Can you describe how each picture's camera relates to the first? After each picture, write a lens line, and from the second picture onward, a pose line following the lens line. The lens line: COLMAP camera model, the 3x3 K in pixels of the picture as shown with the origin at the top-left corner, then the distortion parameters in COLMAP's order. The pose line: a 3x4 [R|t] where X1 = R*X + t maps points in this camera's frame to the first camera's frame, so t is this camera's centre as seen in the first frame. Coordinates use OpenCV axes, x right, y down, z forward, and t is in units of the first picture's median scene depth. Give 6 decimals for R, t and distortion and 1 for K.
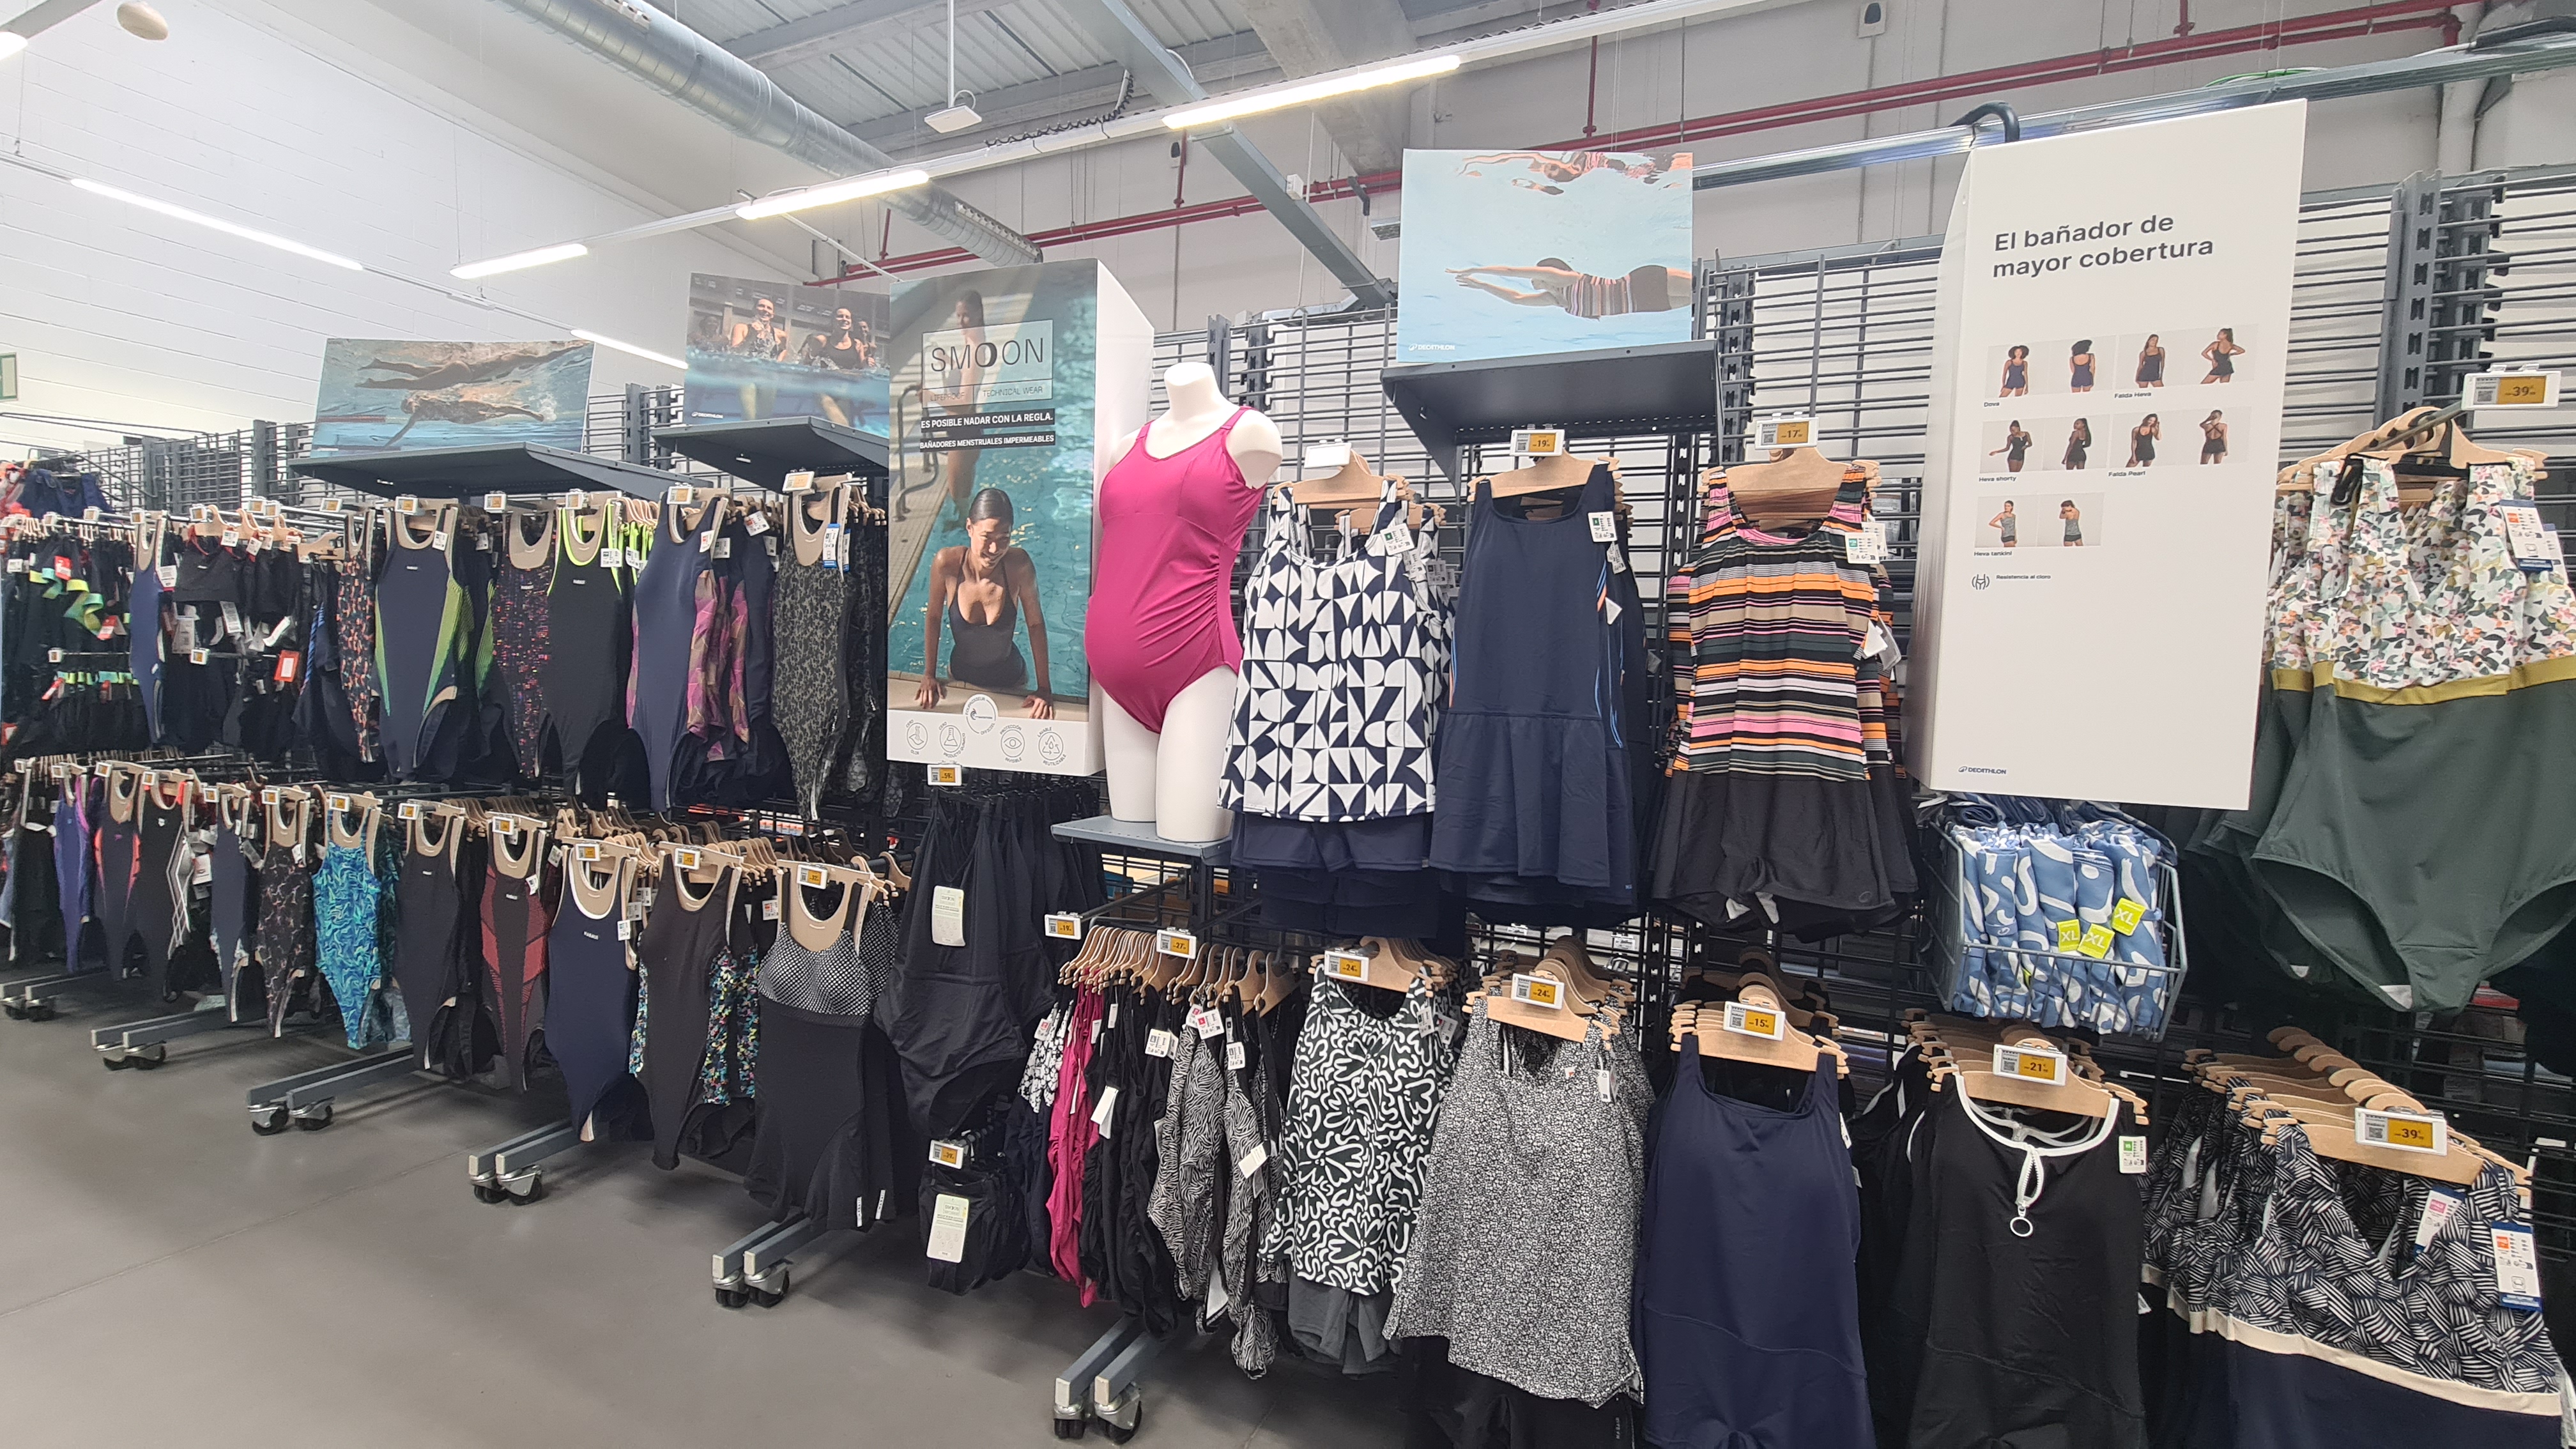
lens RADIAL K [[1050.6, 0, 1279.3], [0, 1050.6, 718.7], [0, 0, 1]] dist [-0.000877, 0.000080]
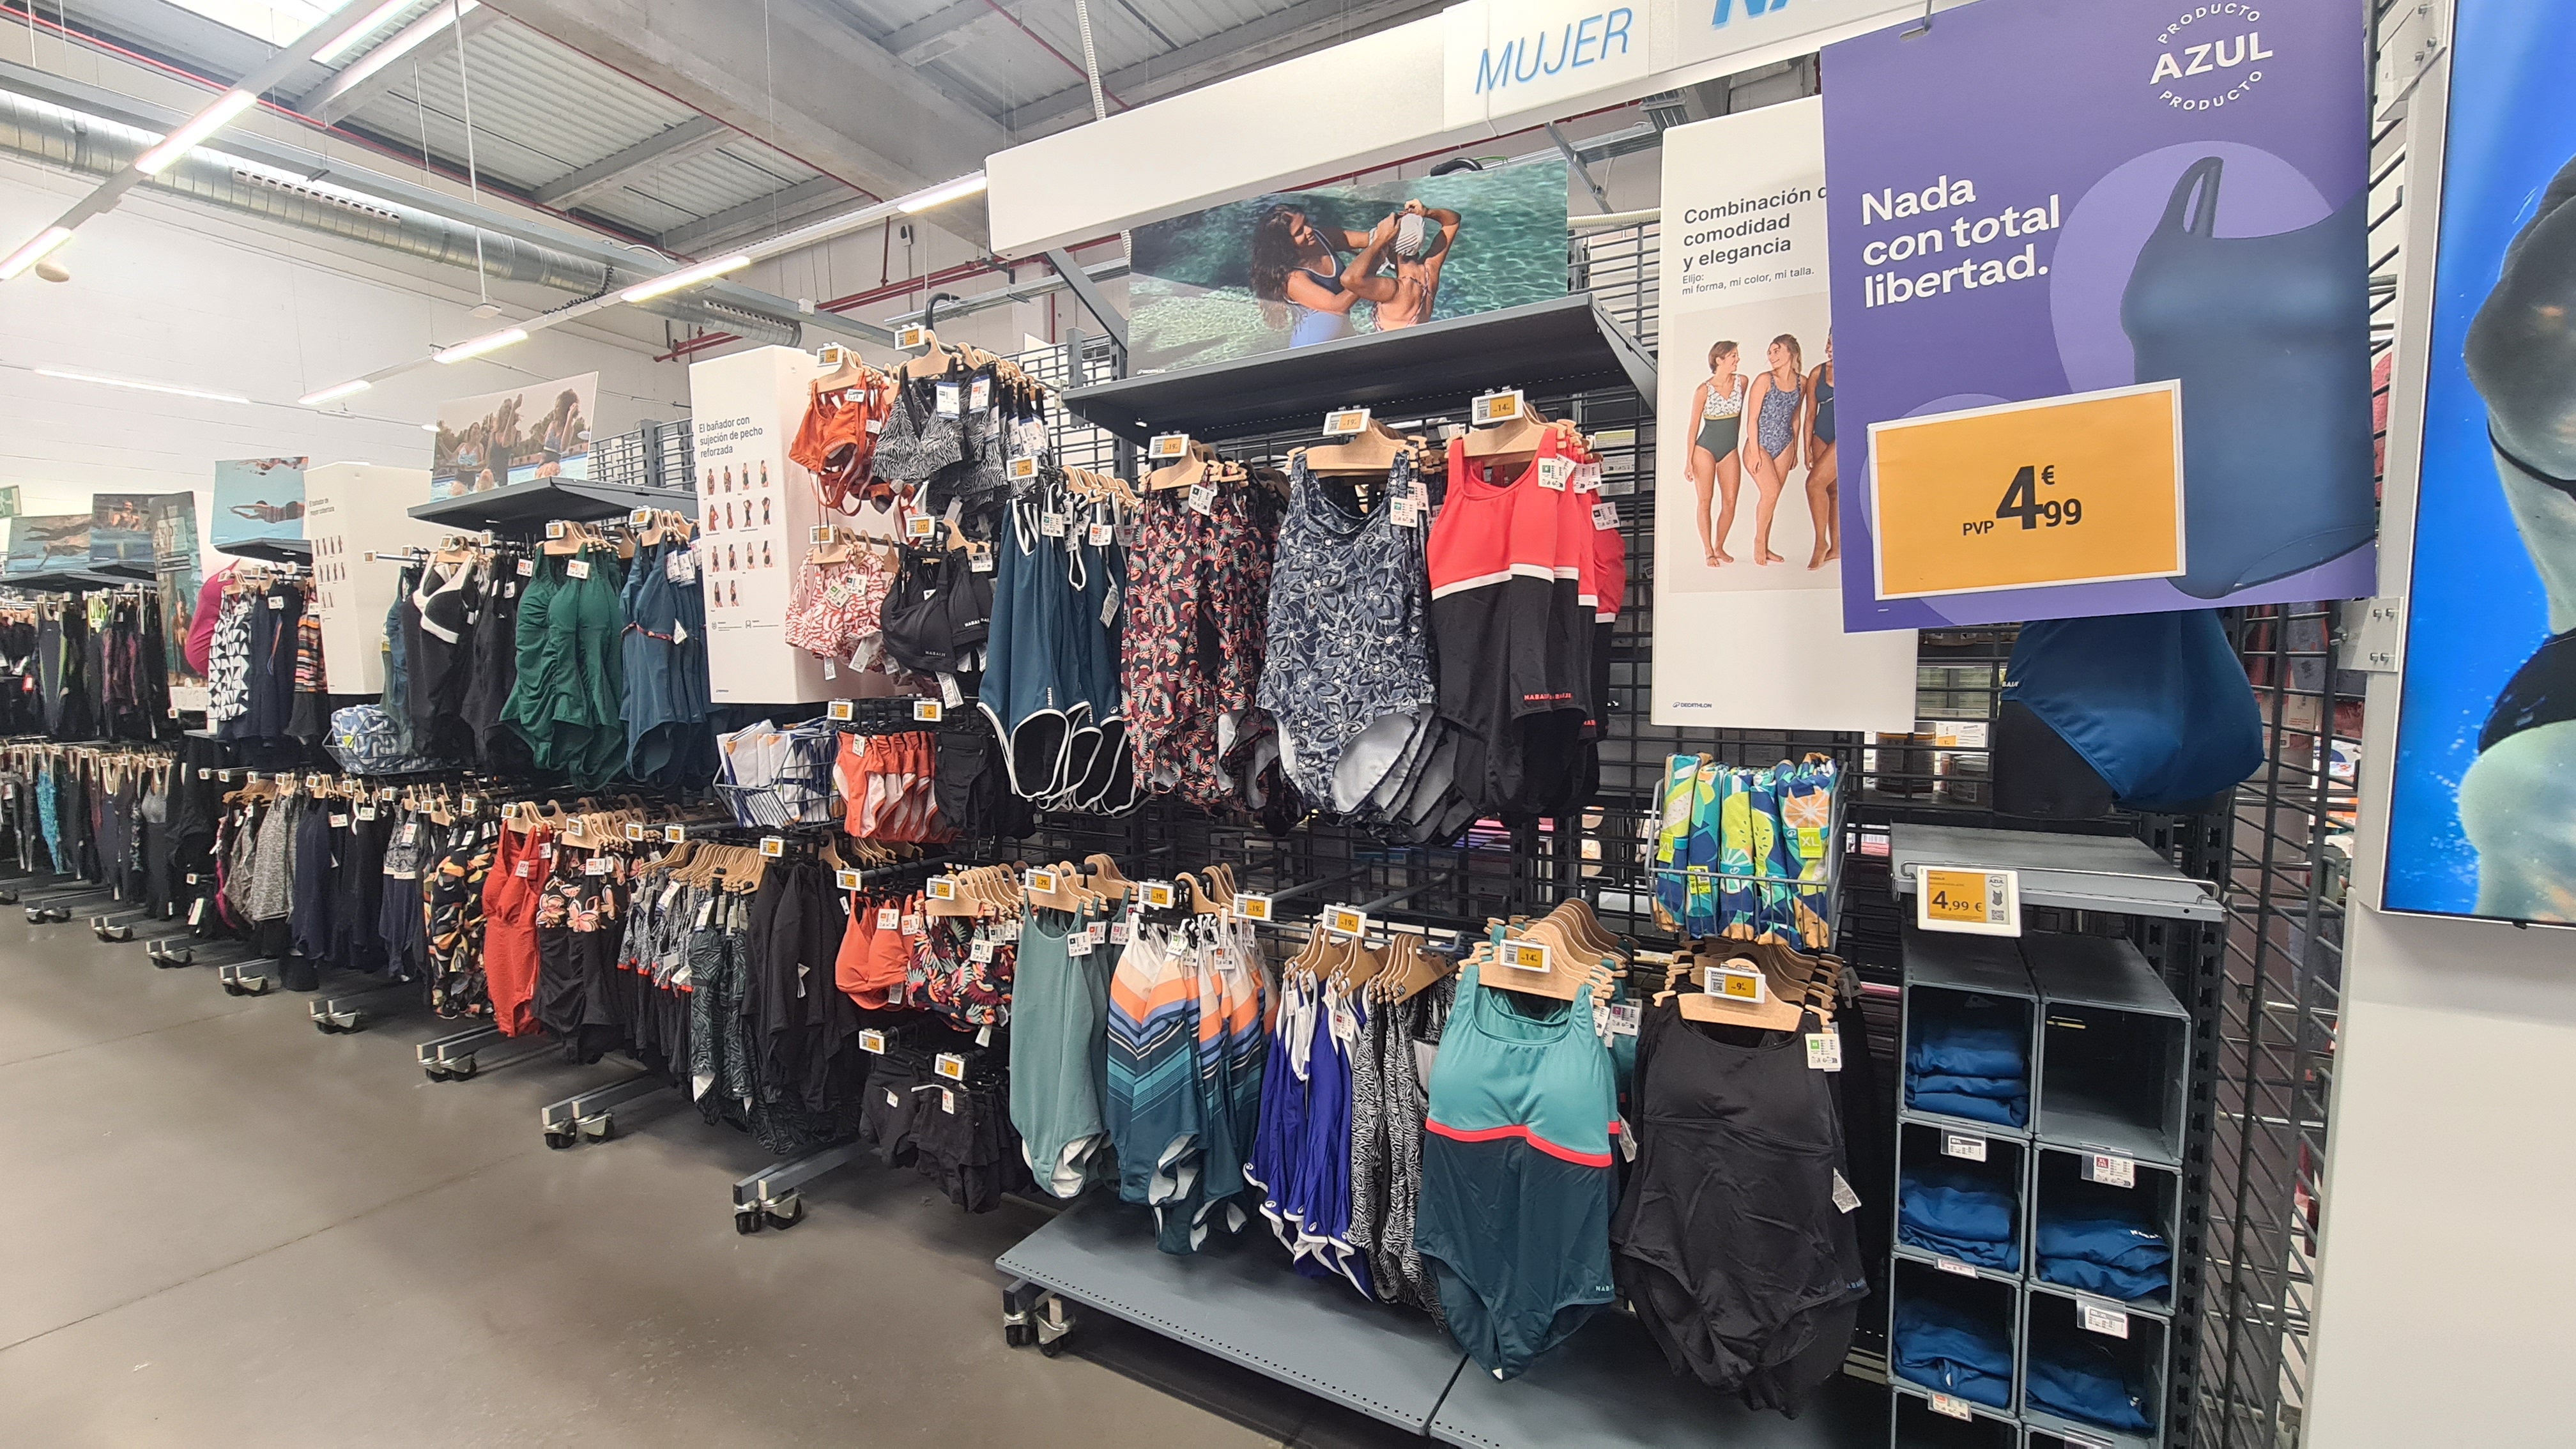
lens RADIAL K [[1050.6, 0, 1269.7], [0, 1050.6, 742.8], [0, 0, 1]] dist [-0.000877, 0.000080]
pose [[0.994105, -0.042208, -0.099872, 0.774008], [0.045982, 0.998301, 0.035795, 0.049575], [0.098192, -0.040176, 0.994356, -0.359280]]
